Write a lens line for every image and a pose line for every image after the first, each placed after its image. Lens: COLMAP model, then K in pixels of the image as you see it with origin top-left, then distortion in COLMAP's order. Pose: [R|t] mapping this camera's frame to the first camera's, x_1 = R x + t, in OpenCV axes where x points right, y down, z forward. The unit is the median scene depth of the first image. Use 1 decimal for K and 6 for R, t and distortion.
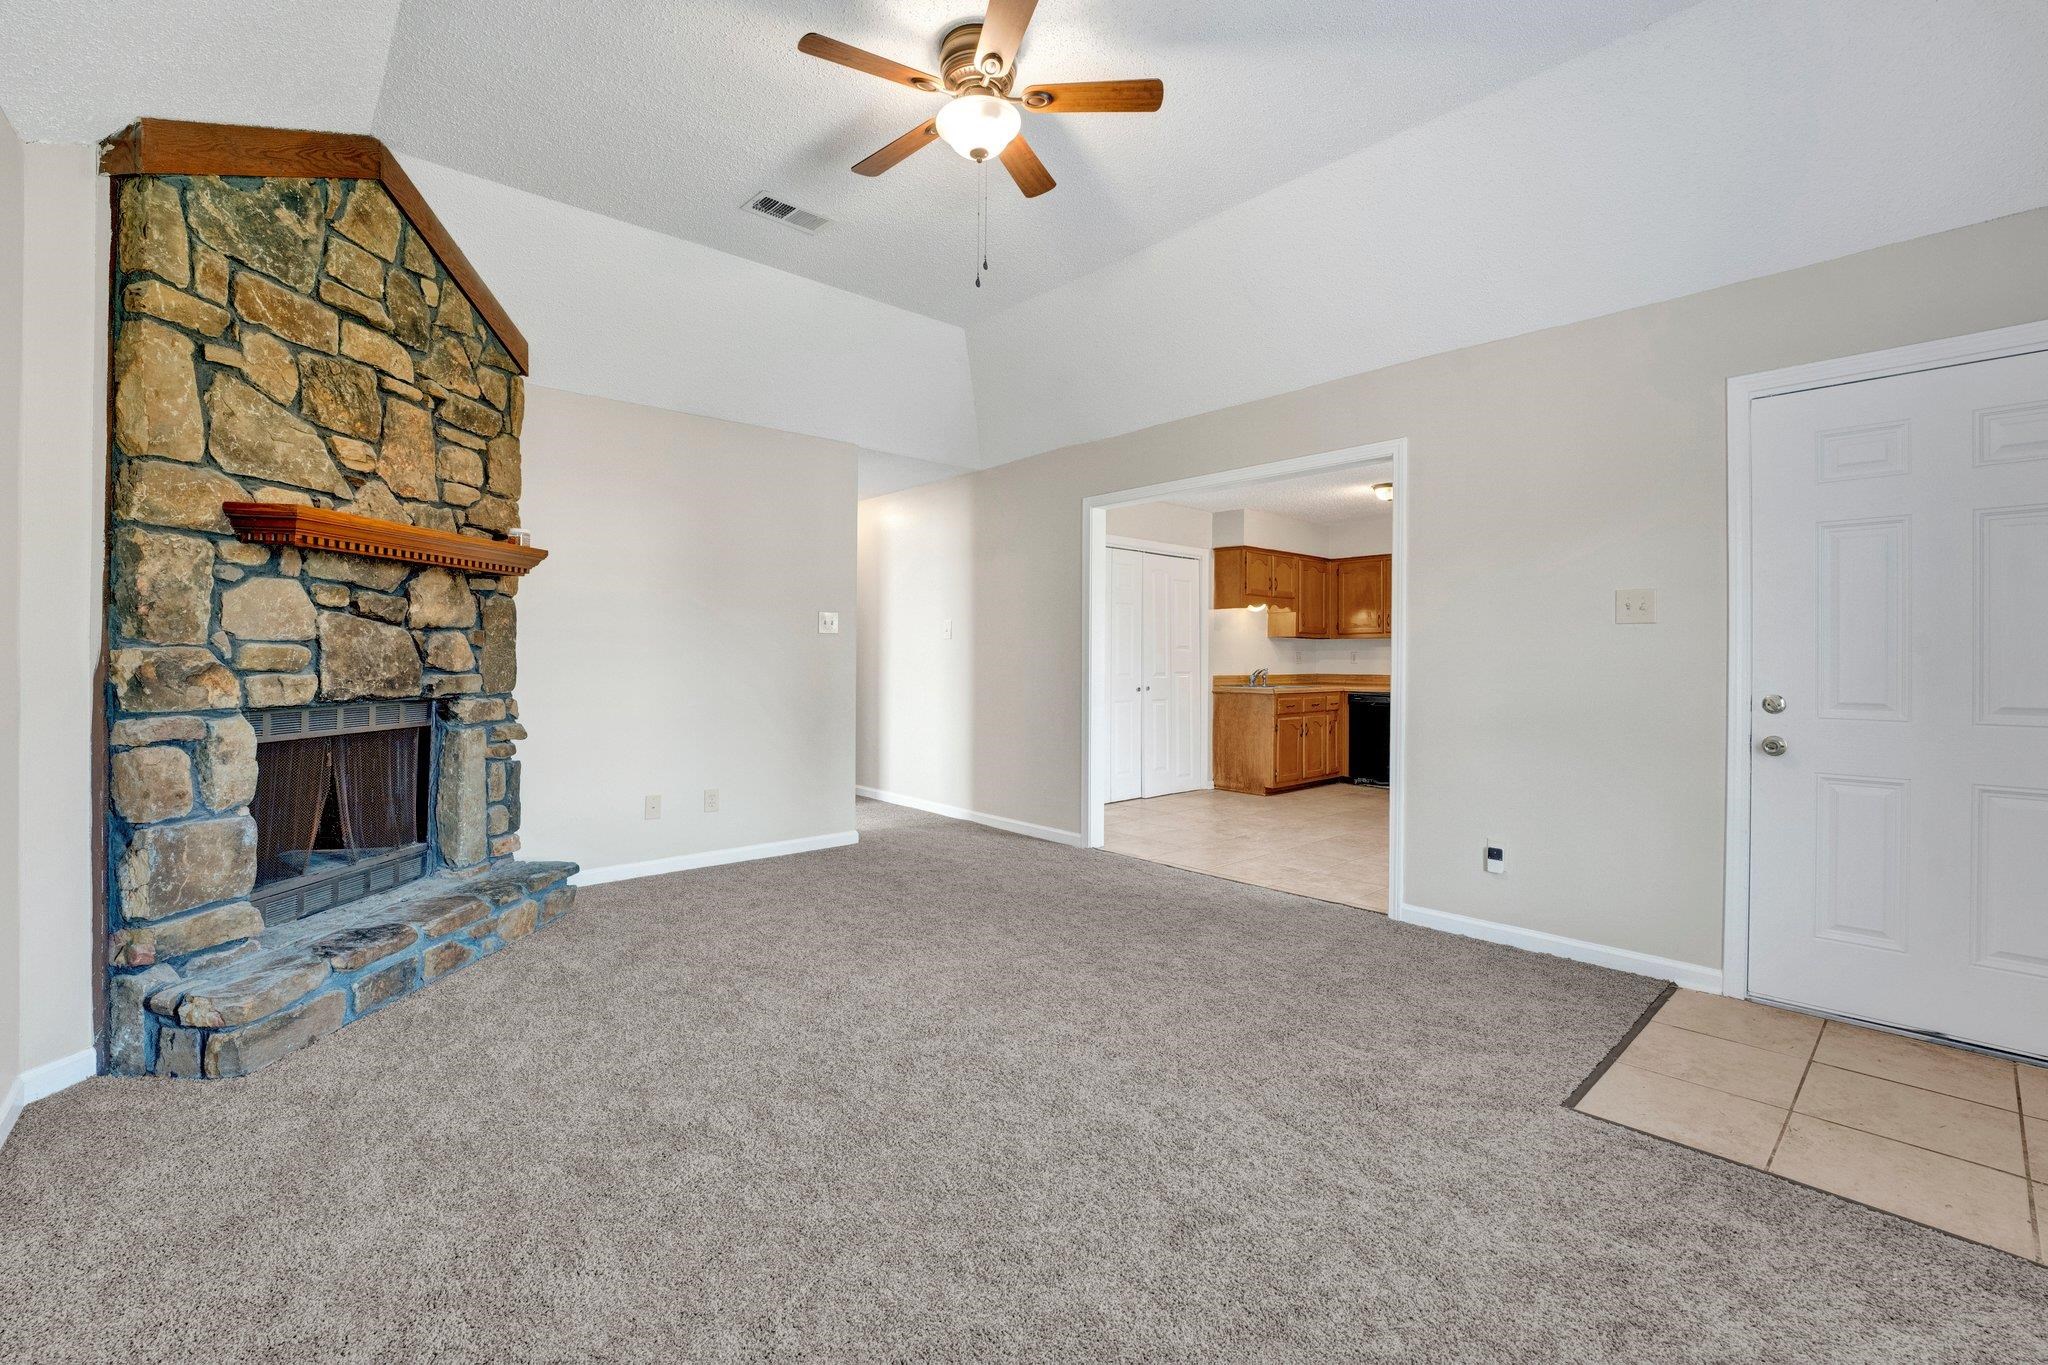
lens RADIAL K [[867.4, 0, 1020.8], [0, 867.4, 660.1], [0, 0, 1]] dist [-0.026908, 0.000025]
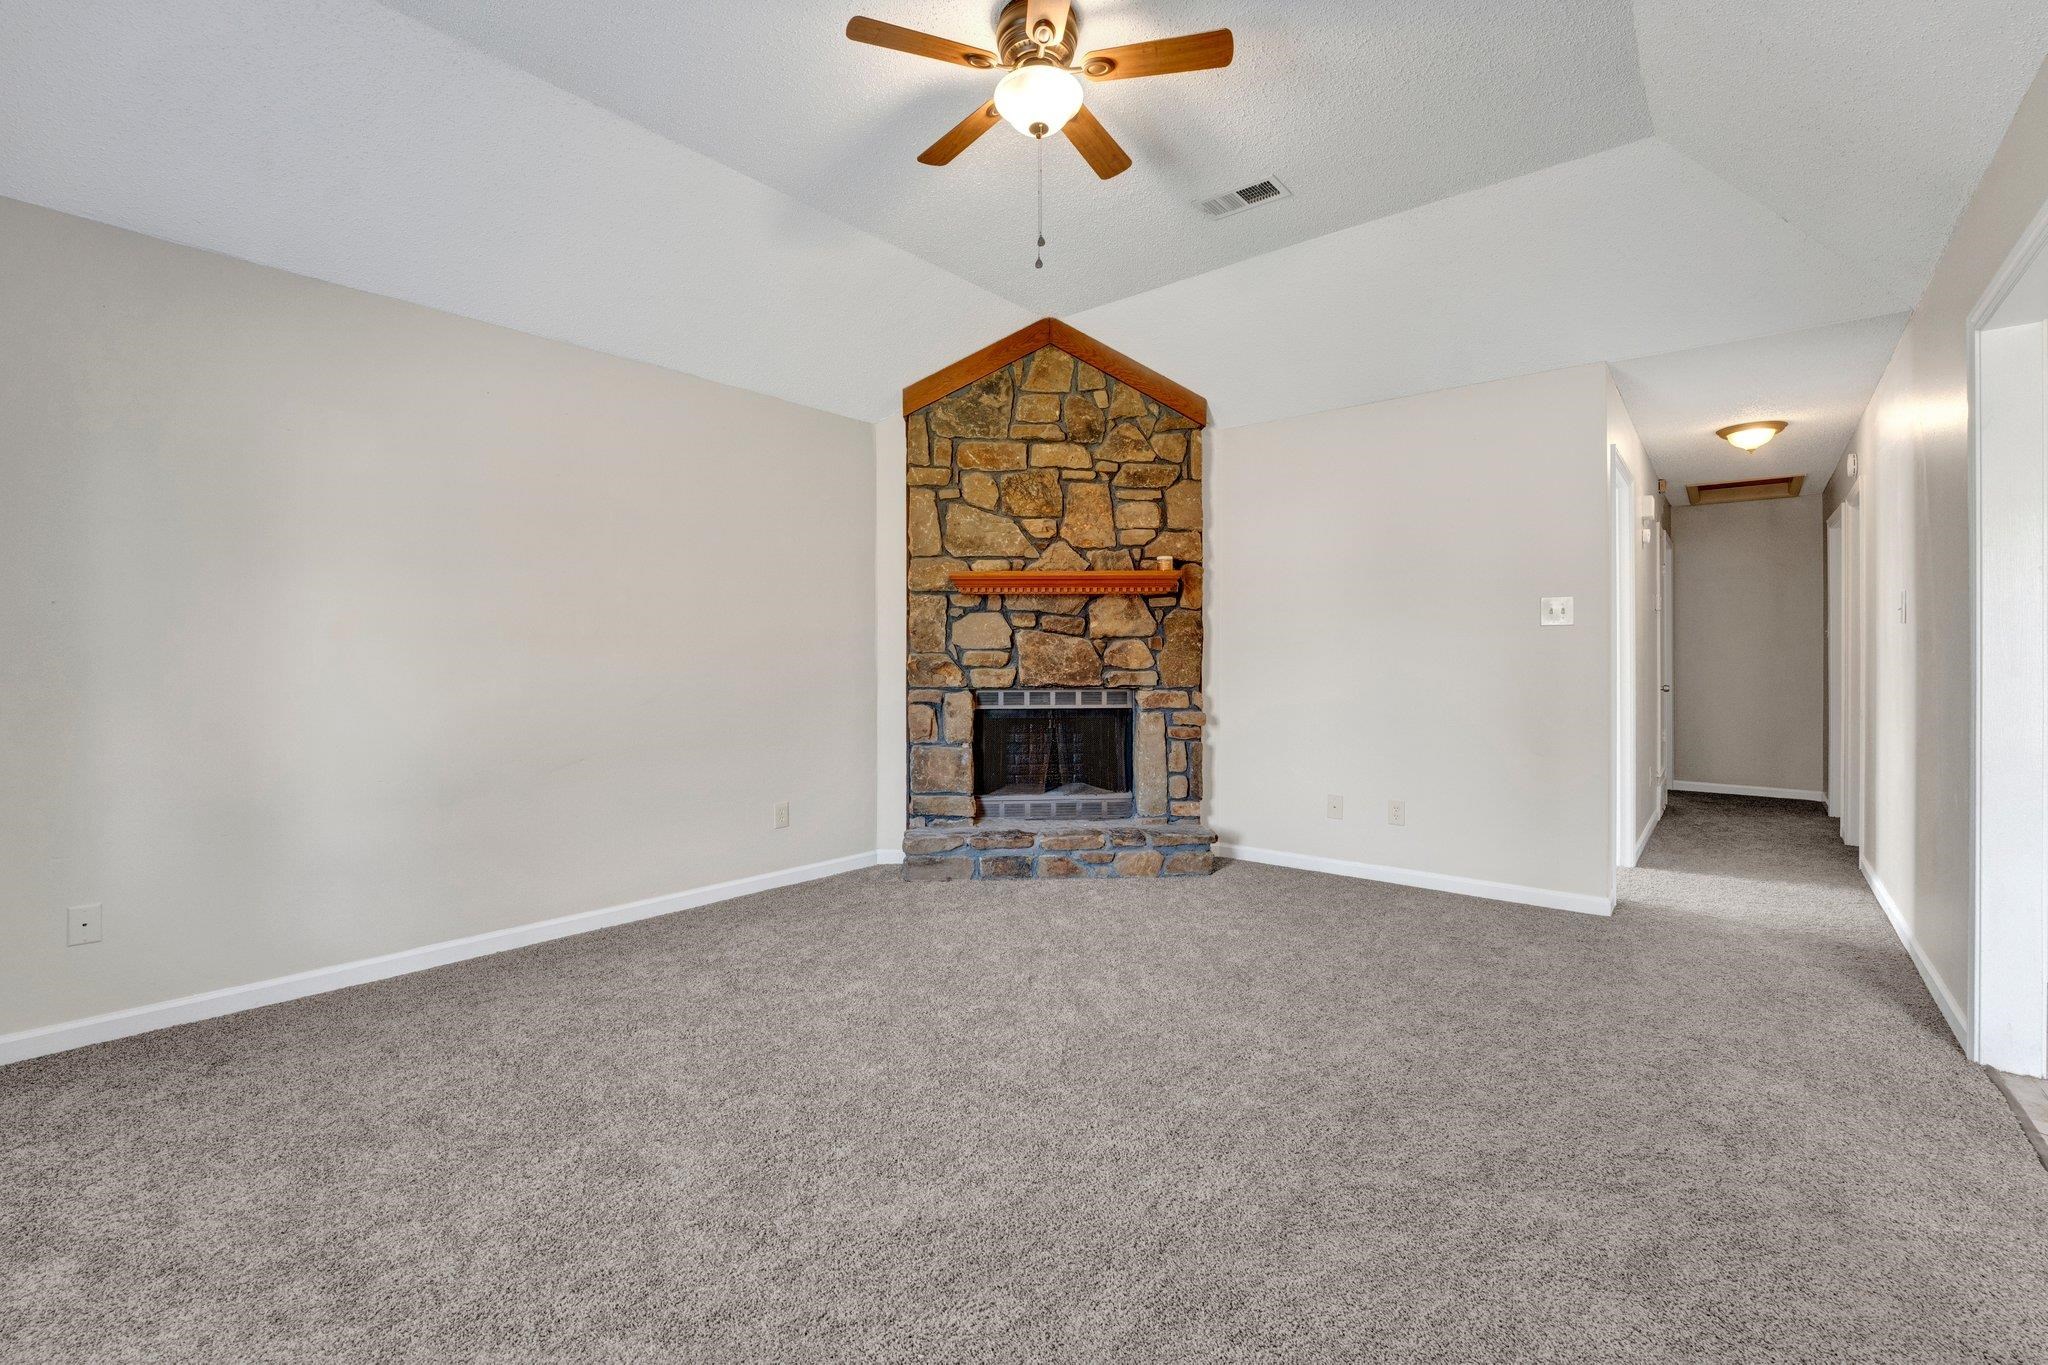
lens RADIAL K [[867.4, 0, 1020.8], [0, 867.4, 660.1], [0, 0, 1]] dist [-0.026908, 0.000025]
pose [[0.142164, -0.000417, -0.989843, 0.781943], [-0.001230, 0.999999, -0.000598, 0.000307], [0.989842, 0.001303, 0.142164, 0.743721]]
